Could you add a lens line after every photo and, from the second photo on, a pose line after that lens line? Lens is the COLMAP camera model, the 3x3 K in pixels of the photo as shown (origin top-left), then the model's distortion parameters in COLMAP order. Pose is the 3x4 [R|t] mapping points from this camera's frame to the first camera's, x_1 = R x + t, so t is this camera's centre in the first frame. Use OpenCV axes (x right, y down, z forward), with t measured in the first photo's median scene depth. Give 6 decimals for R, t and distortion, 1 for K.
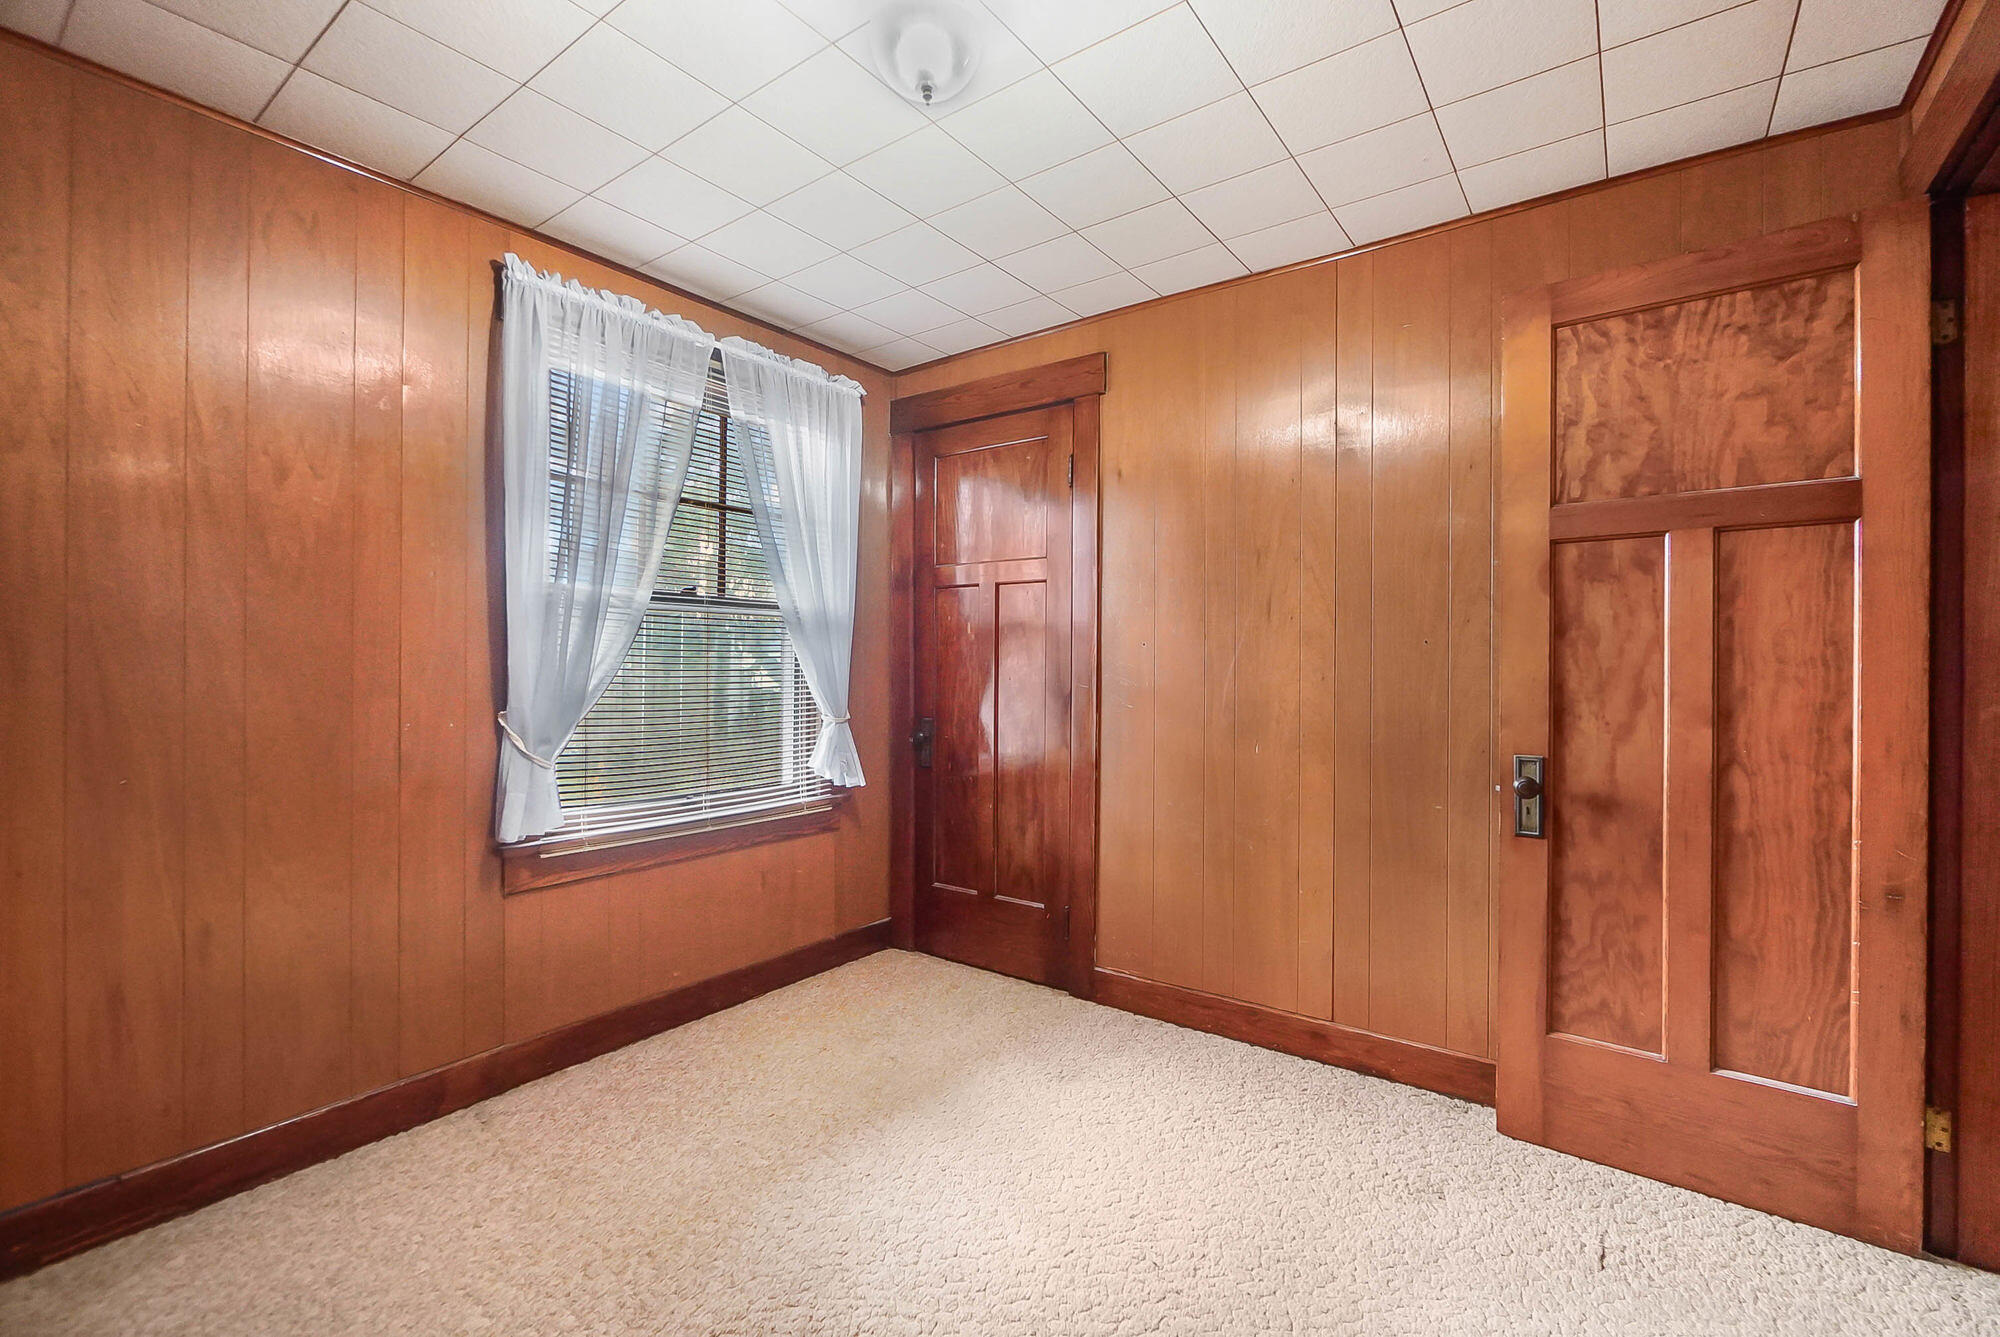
lens RADIAL K [[865.3, 0, 1000.0], [0, 865.3, 668.5], [0, 0, 1]] dist [-0.001973, -0.000554]
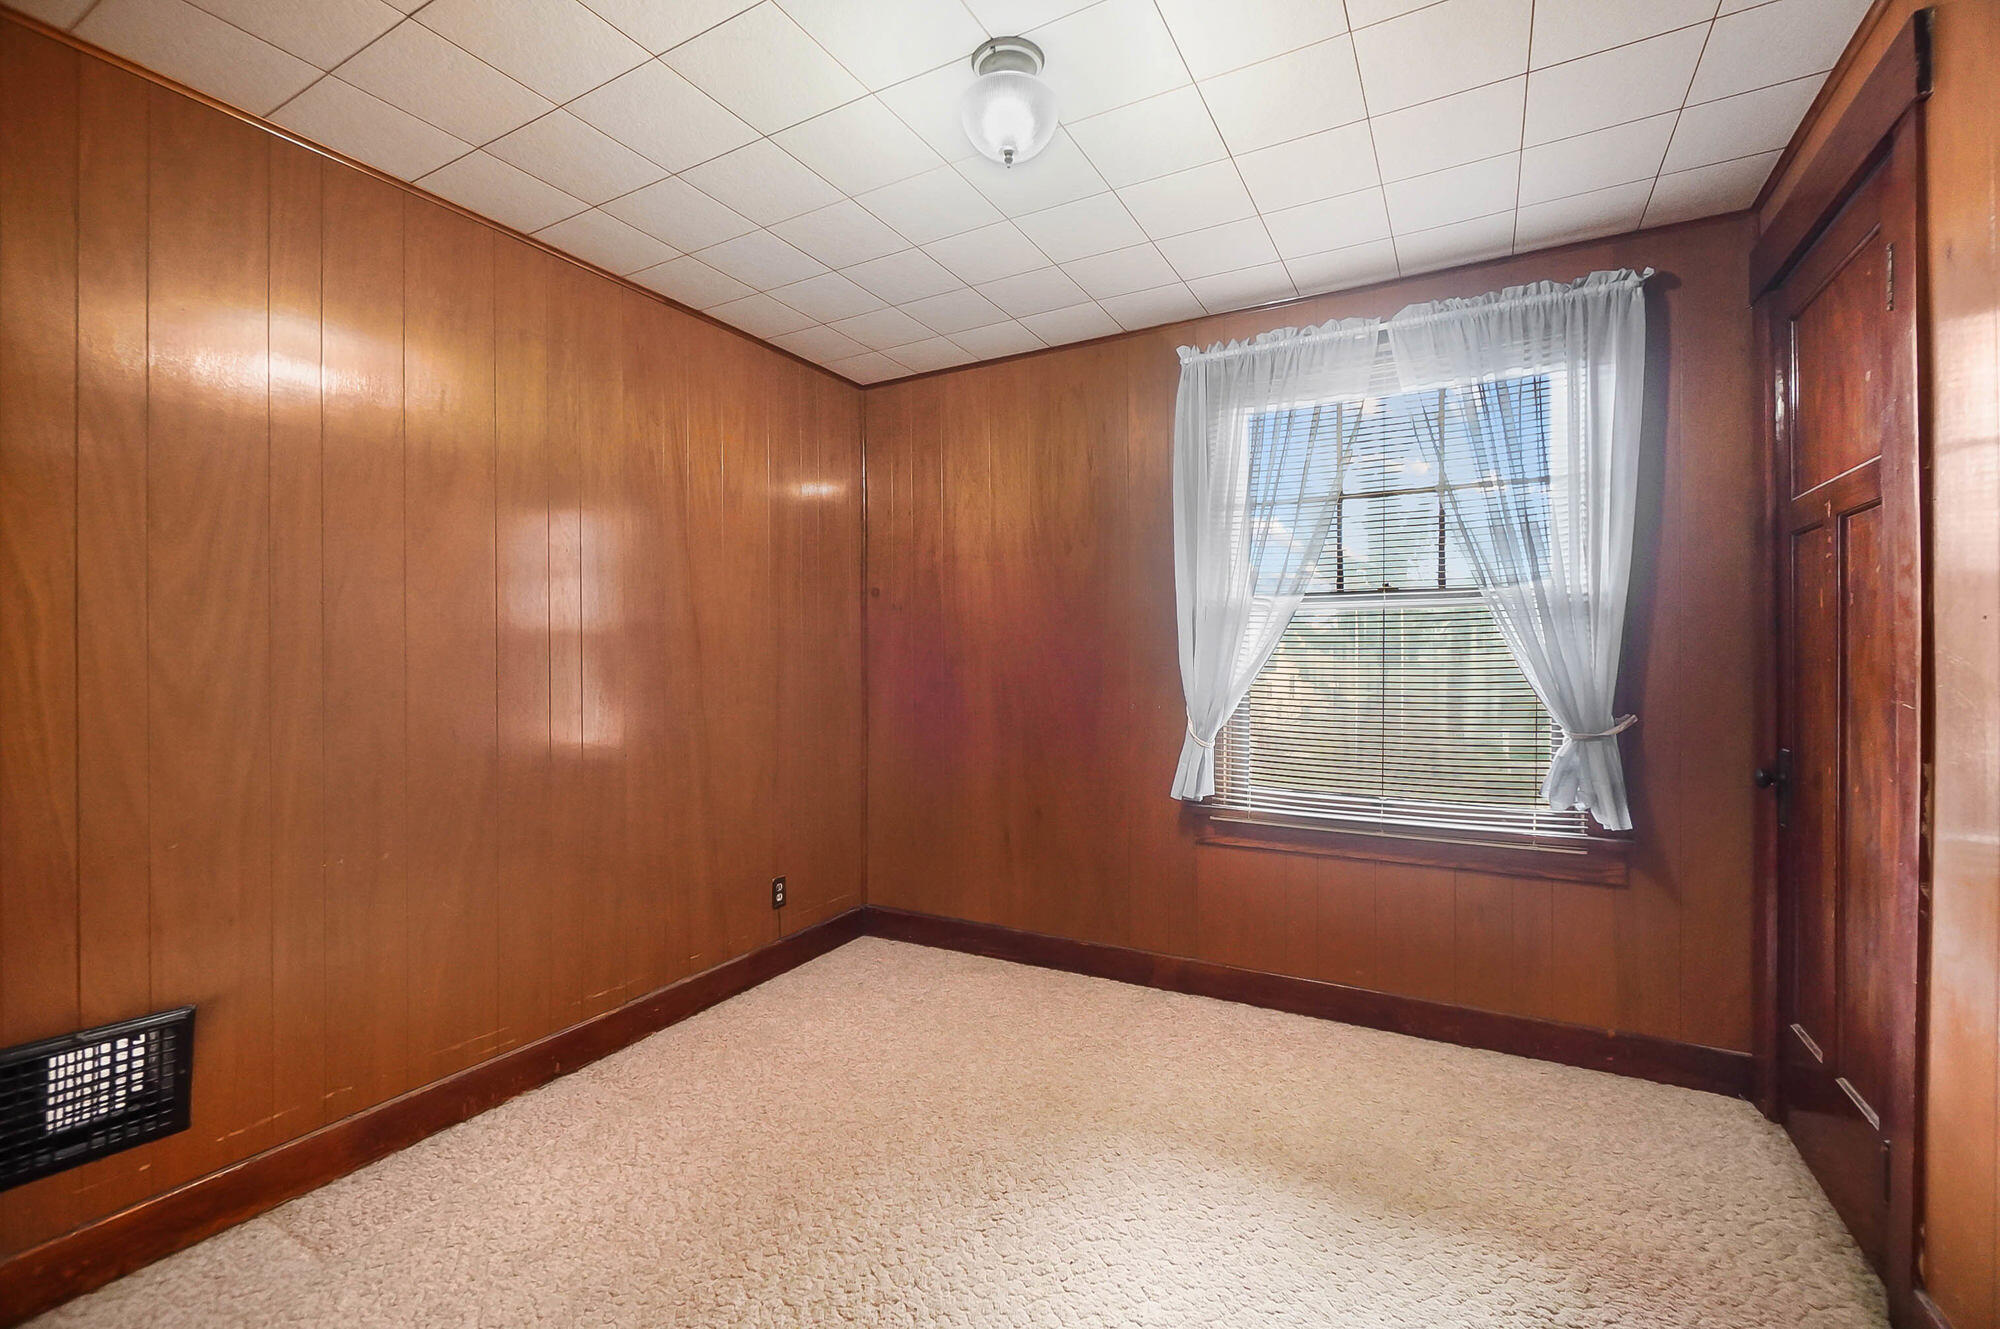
lens RADIAL K [[865.3, 0, 1001.3], [0, 865.3, 657.4], [0, 0, 1]] dist [-0.001610, -0.001281]
pose [[0.123419, -0.004549, -0.992344, 0.612898], [-0.000209, 0.999989, -0.004610, -0.005611], [0.992355, 0.000776, 0.123417, 0.507461]]
